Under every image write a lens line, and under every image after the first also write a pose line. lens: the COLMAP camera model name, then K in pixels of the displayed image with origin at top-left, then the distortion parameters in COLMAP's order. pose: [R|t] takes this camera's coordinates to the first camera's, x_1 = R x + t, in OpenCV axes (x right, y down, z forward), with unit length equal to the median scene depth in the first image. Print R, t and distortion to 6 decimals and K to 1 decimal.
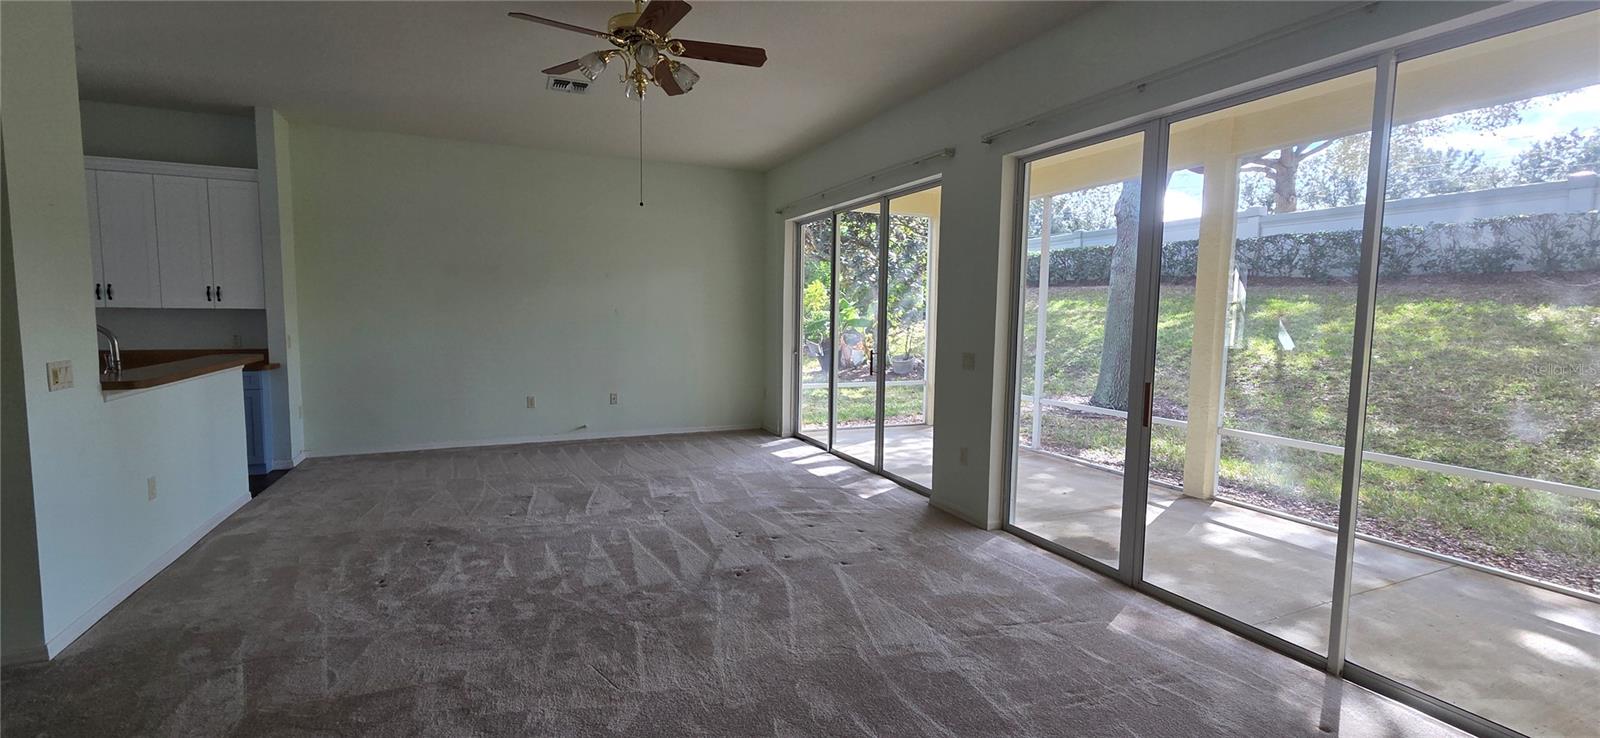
lens RADIAL K [[653.7, 0, 793.2], [0, 653.7, 364.7], [0, 0, 1]] dist [0.006256, -0.000985]
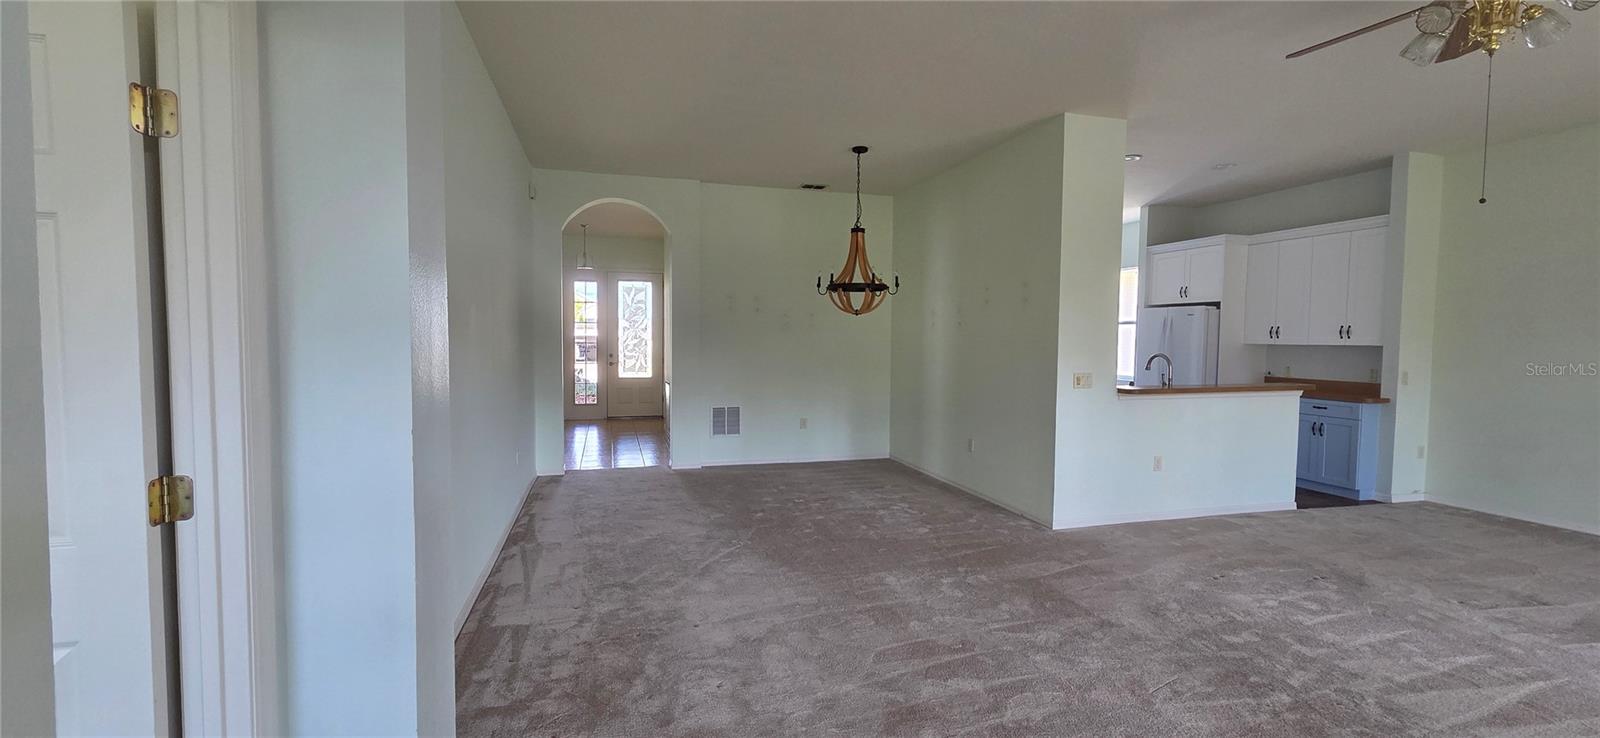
lens RADIAL K [[653.7, 0, 792.6], [0, 653.7, 371.6], [0, 0, 1]] dist [0.006256, -0.000985]
pose [[-0.145596, 0.041717, -0.988464, 0.503185], [-0.090262, 0.994384, 0.055262, -0.022692], [0.985218, 0.097266, -0.141013, 0.300632]]
